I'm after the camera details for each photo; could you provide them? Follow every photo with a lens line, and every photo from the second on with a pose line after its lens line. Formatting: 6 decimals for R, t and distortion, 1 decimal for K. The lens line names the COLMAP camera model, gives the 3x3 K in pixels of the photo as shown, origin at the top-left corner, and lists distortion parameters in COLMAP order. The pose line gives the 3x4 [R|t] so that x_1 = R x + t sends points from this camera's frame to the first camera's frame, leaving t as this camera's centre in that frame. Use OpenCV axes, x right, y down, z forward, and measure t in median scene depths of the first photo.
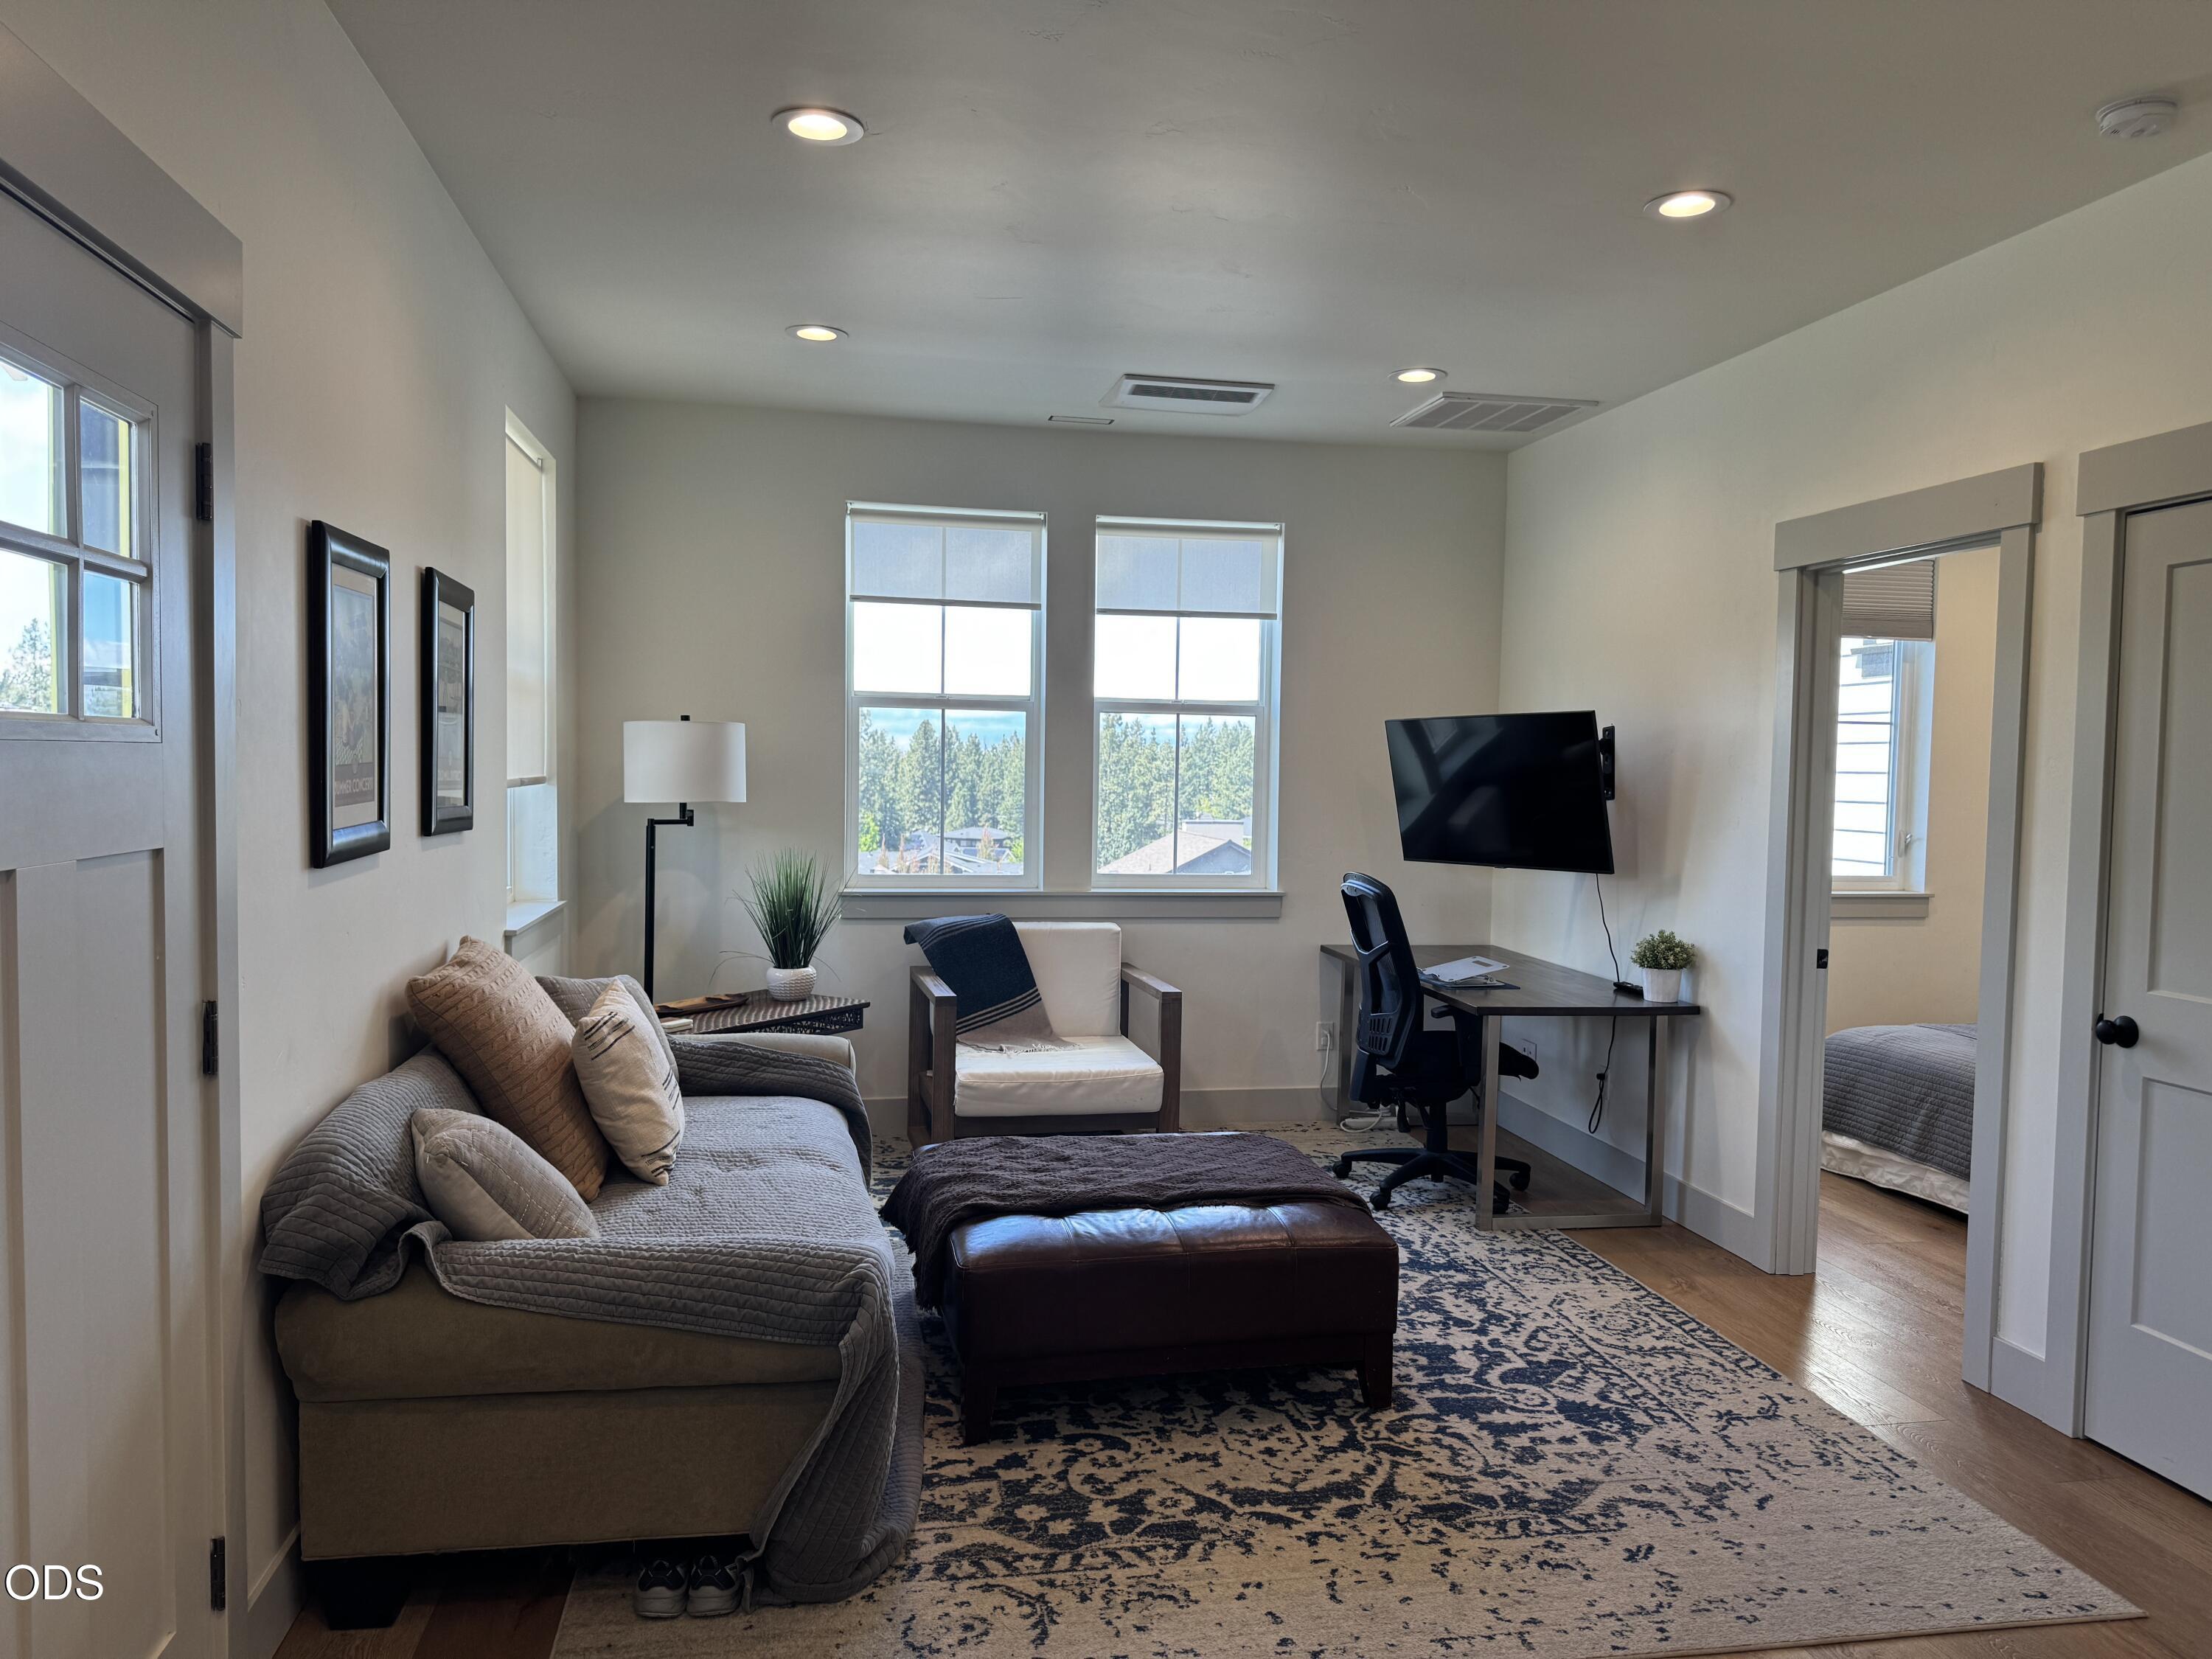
lens RADIAL K [[1568.8, 0, 1100.5], [0, 1568.8, 836.1], [0, 0, 1]] dist [0.049775, -0.089202]
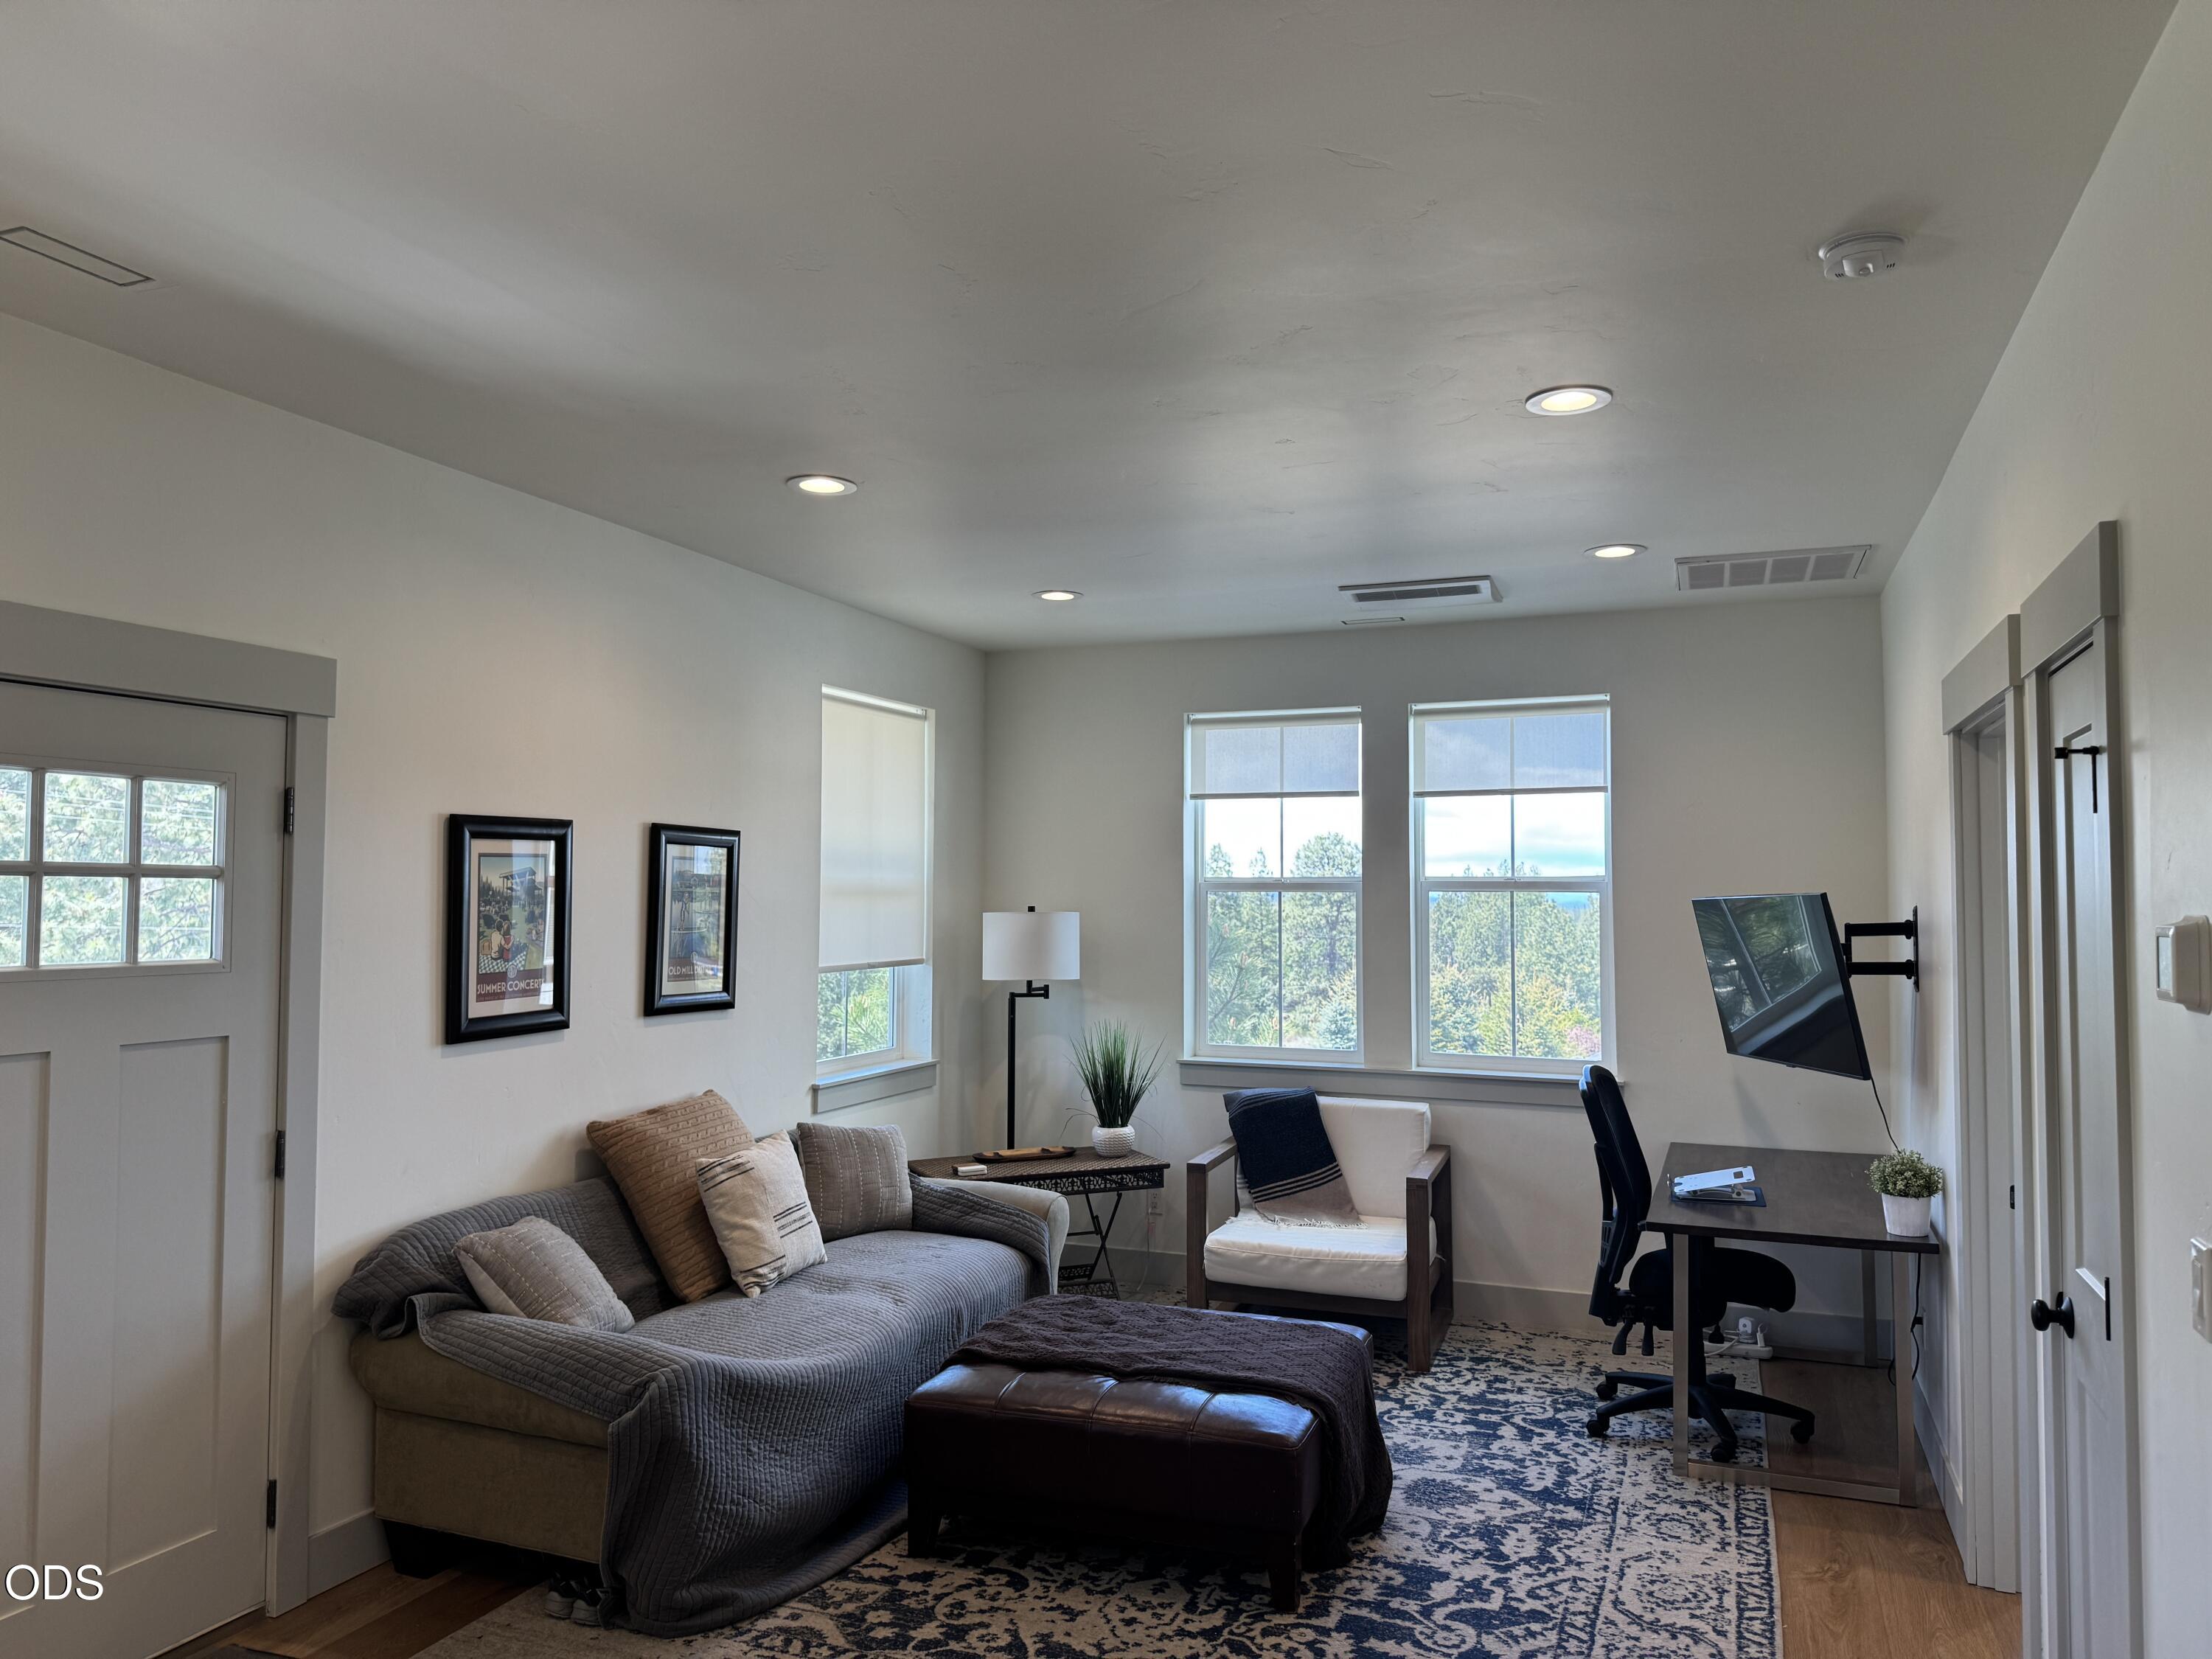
lens RADIAL K [[1568.8, 0, 1076.4], [0, 1568.8, 814.1], [0, 0, 1]] dist [0.049775, -0.089202]
pose [[0.846397, -0.041775, -0.530912, 0.509006], [-0.014230, 0.994789, -0.100961, -0.034060], [0.532363, 0.093008, 0.841391, 0.023701]]
